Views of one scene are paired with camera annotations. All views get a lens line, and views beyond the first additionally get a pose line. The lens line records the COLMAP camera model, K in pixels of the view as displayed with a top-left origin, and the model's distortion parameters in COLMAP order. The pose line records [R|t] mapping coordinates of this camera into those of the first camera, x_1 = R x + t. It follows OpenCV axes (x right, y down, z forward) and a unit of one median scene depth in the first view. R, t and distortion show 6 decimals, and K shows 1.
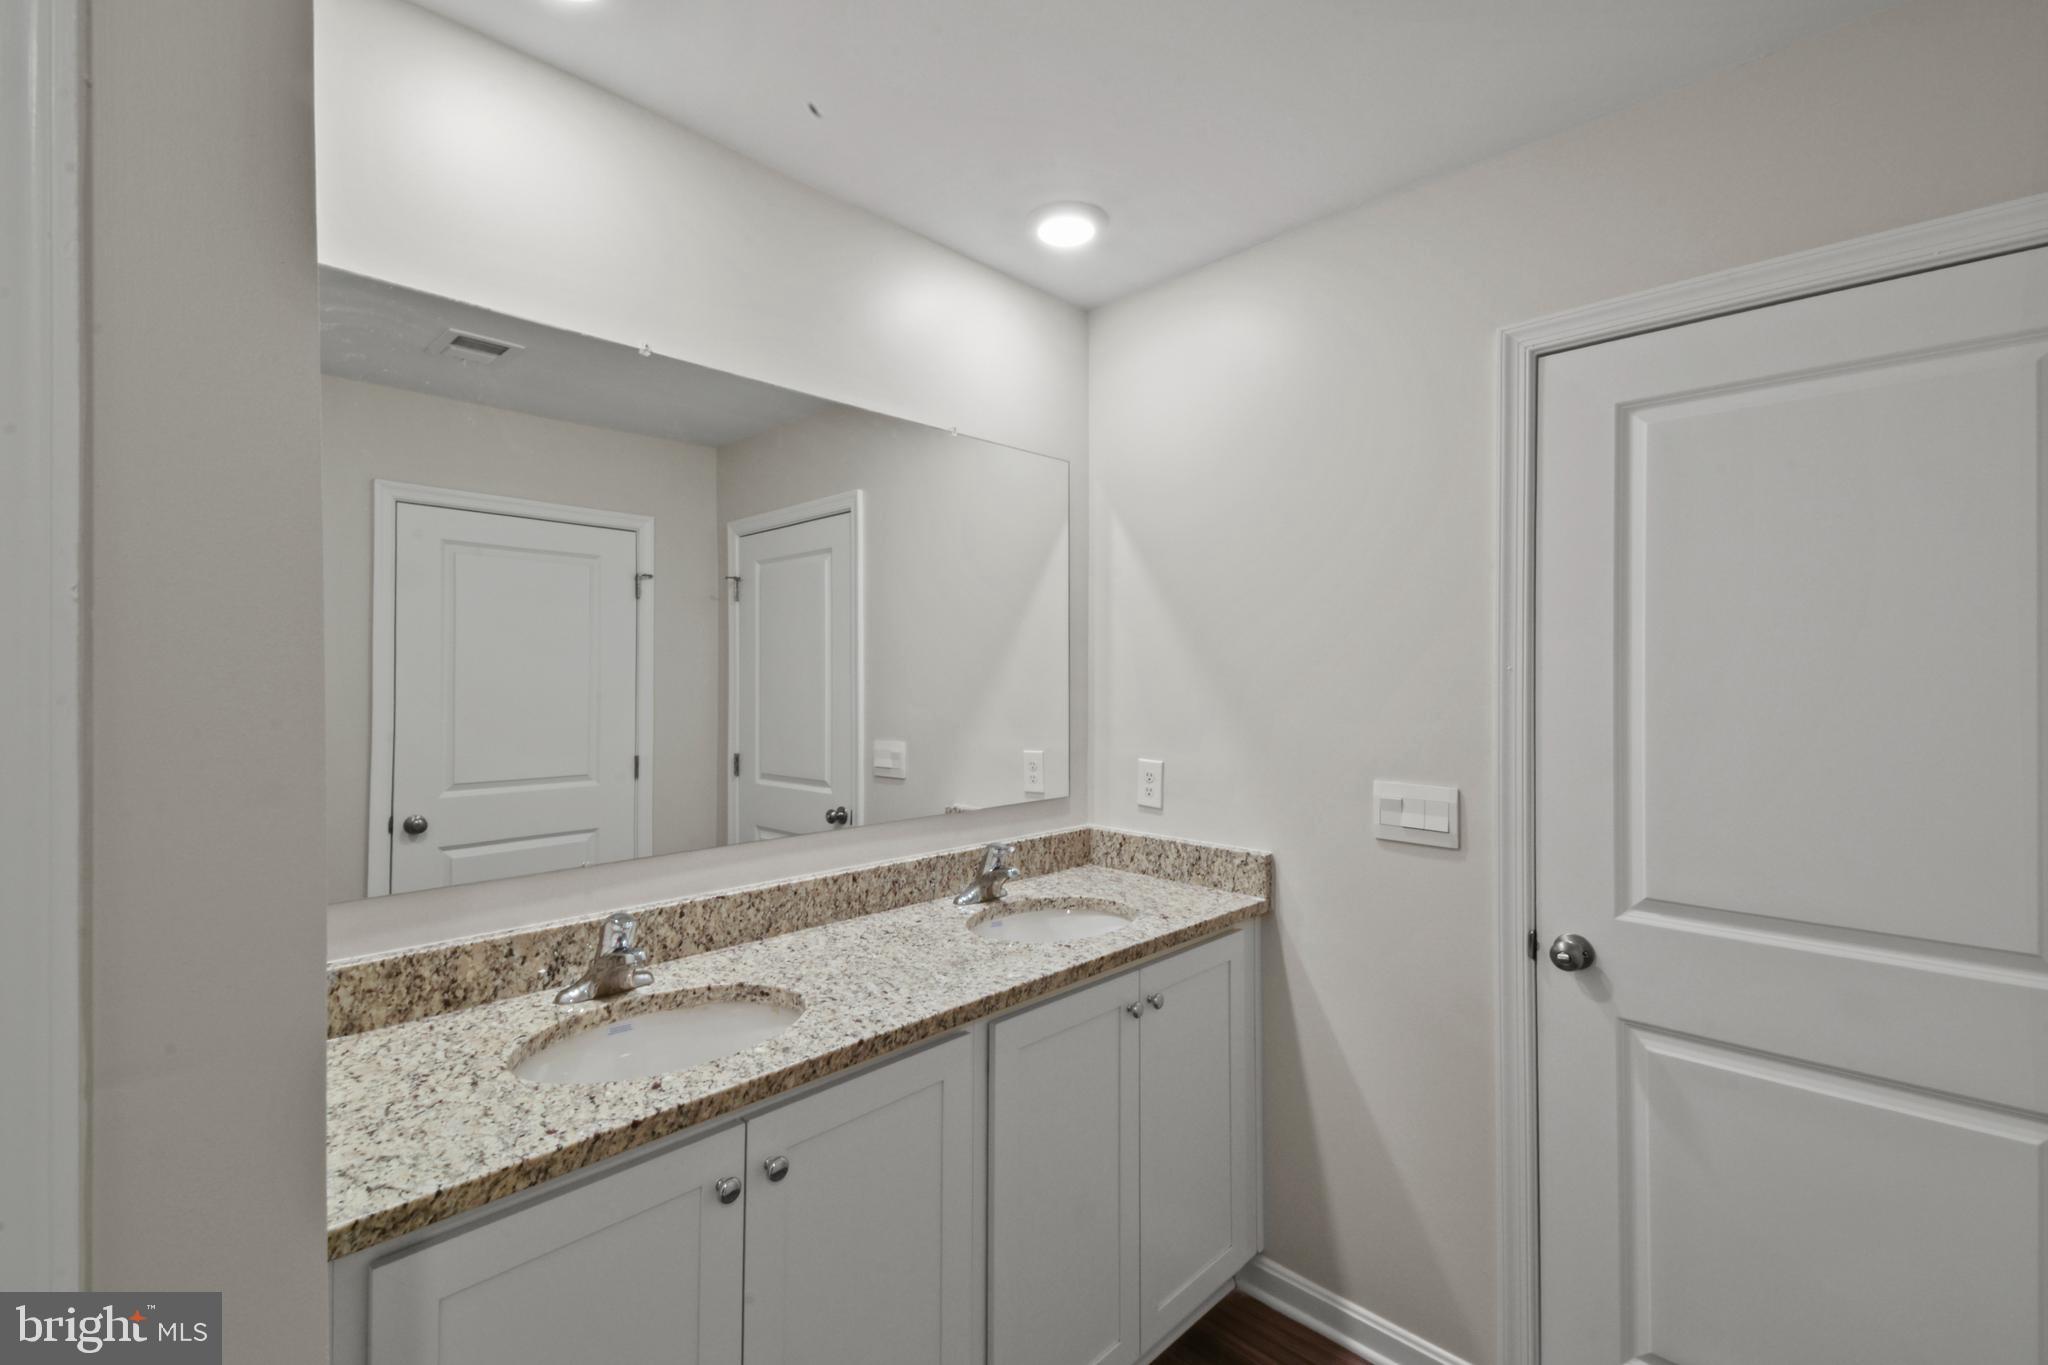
lens RADIAL K [[913.5, 0, 1024.0], [0, 913.5, 682.5], [0, 0, 1]] dist [0.048467, -0.022205]
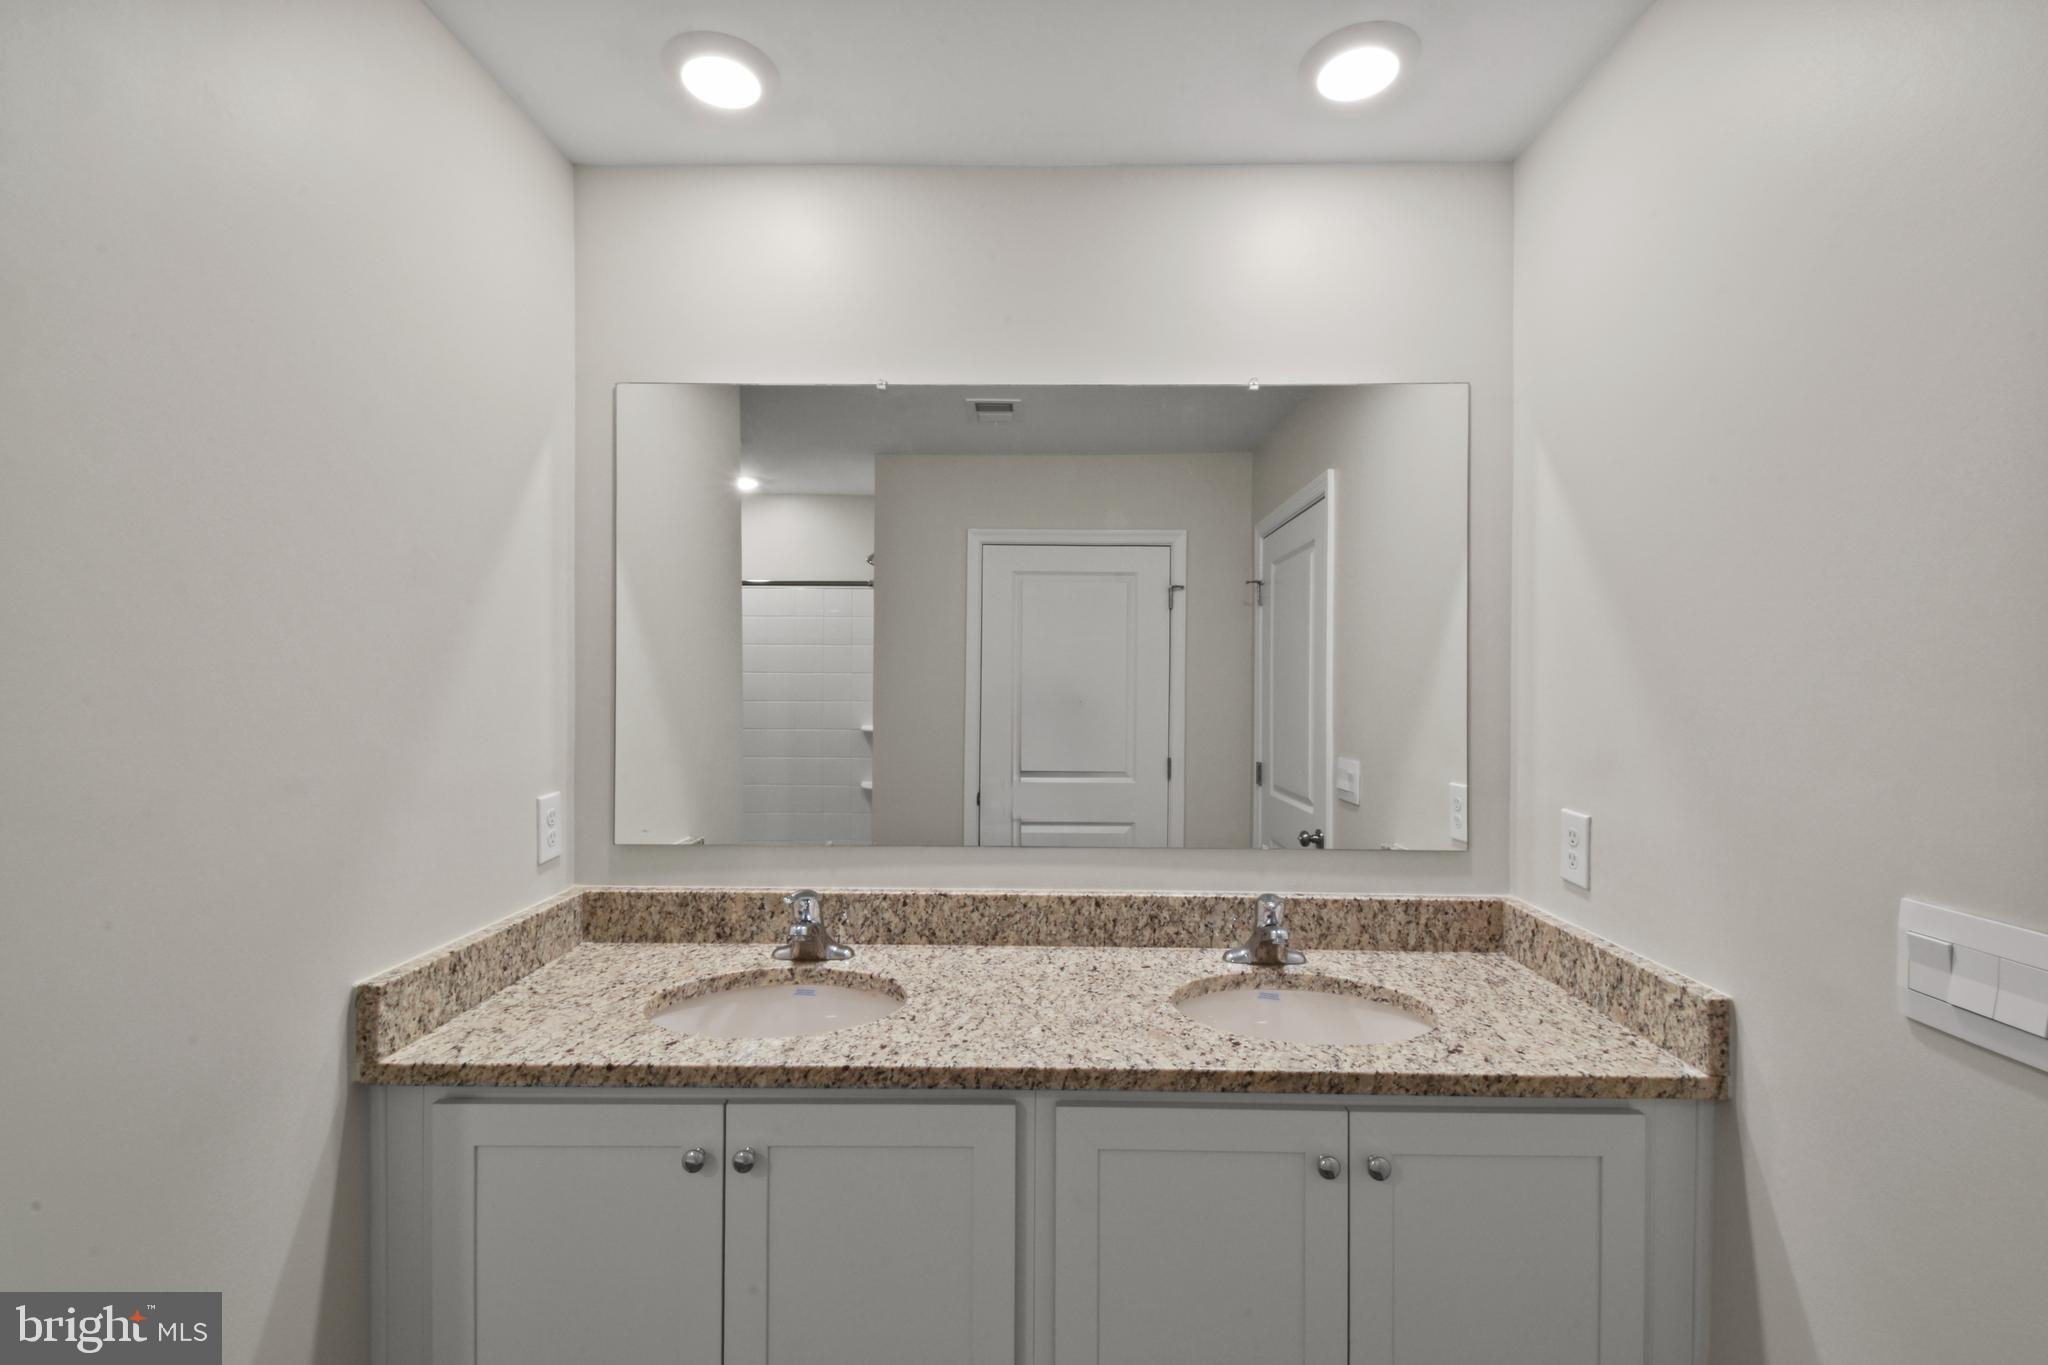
lens RADIAL K [[896.4, 0, 1024.0], [0, 896.4, 682.5], [0, 0, 1]] dist [0.030246, -0.020375]
pose [[0.685151, 0.003323, -0.728394, 0.440810], [-0.009961, 0.999939, -0.004808, -0.000898], [0.728333, 0.010549, 0.685142, 0.353007]]
